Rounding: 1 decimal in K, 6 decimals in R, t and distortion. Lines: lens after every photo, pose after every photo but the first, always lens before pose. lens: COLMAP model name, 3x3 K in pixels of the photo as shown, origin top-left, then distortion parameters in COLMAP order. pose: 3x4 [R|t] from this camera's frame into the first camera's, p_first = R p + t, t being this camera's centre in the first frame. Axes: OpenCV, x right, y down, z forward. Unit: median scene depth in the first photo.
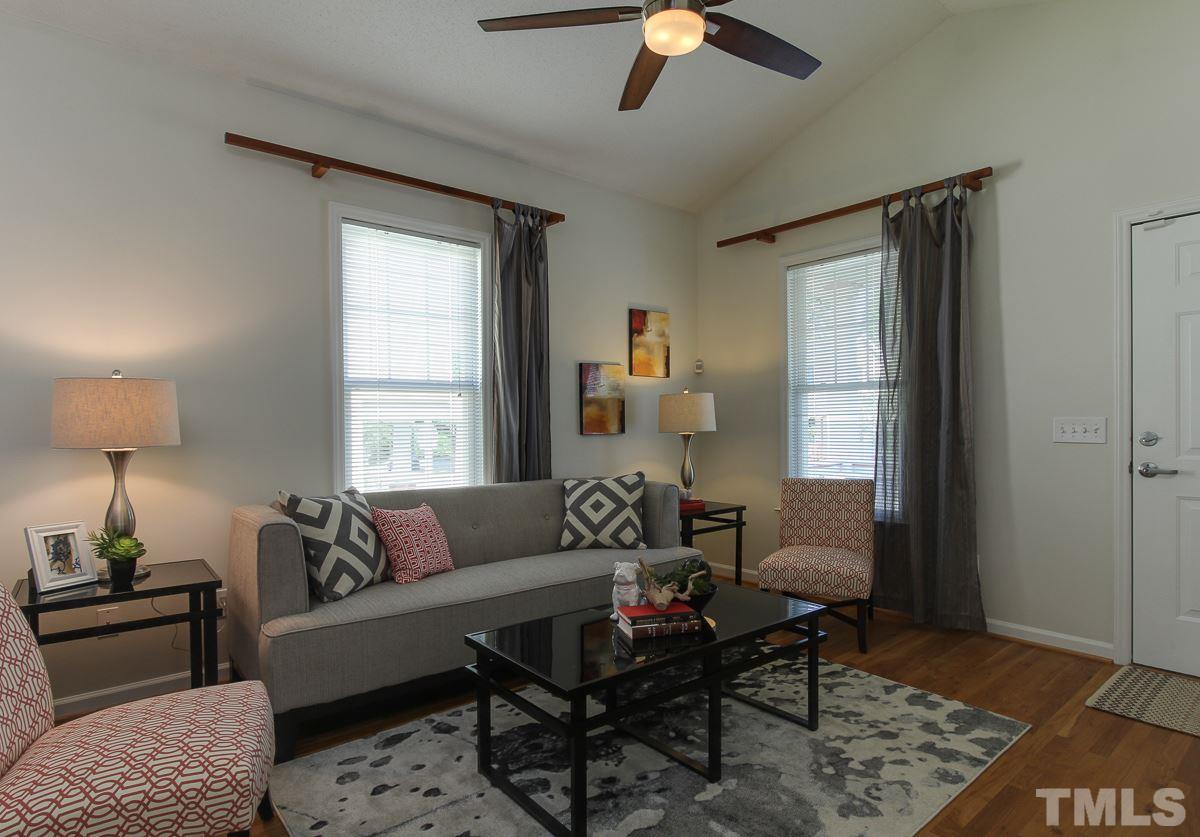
lens RADIAL K [[663.1, 0, 609.8], [0, 663.1, 427.1], [0, 0, 1]] dist [-0.012048, 0.002418]
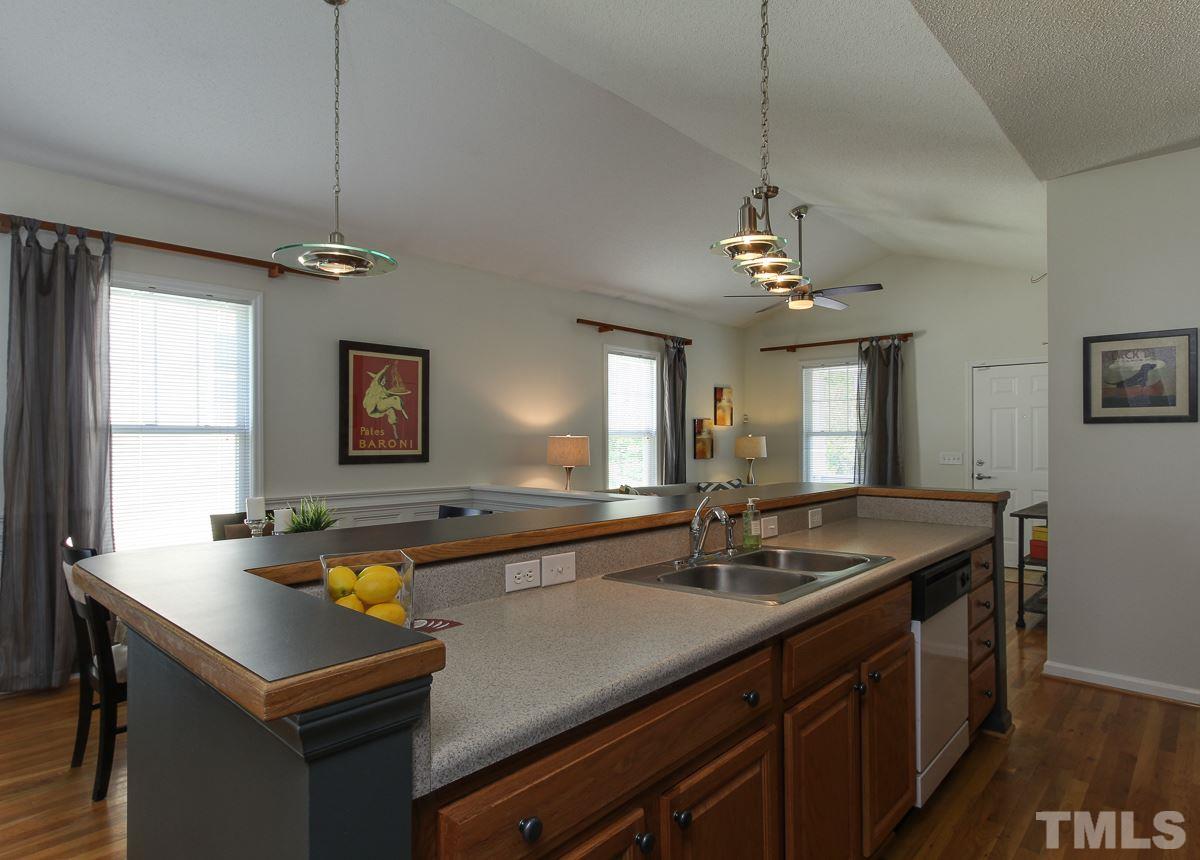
lens RADIAL K [[661.5, 0, 596.4], [0, 661.5, 436.7], [0, 0, 1]] dist [-0.016037, -0.003008]
pose [[0.993908, 0.006718, 0.110006, -0.562113], [-0.005185, 0.999886, -0.014209, -0.024715], [-0.110089, 0.013552, 0.993829, -0.837385]]
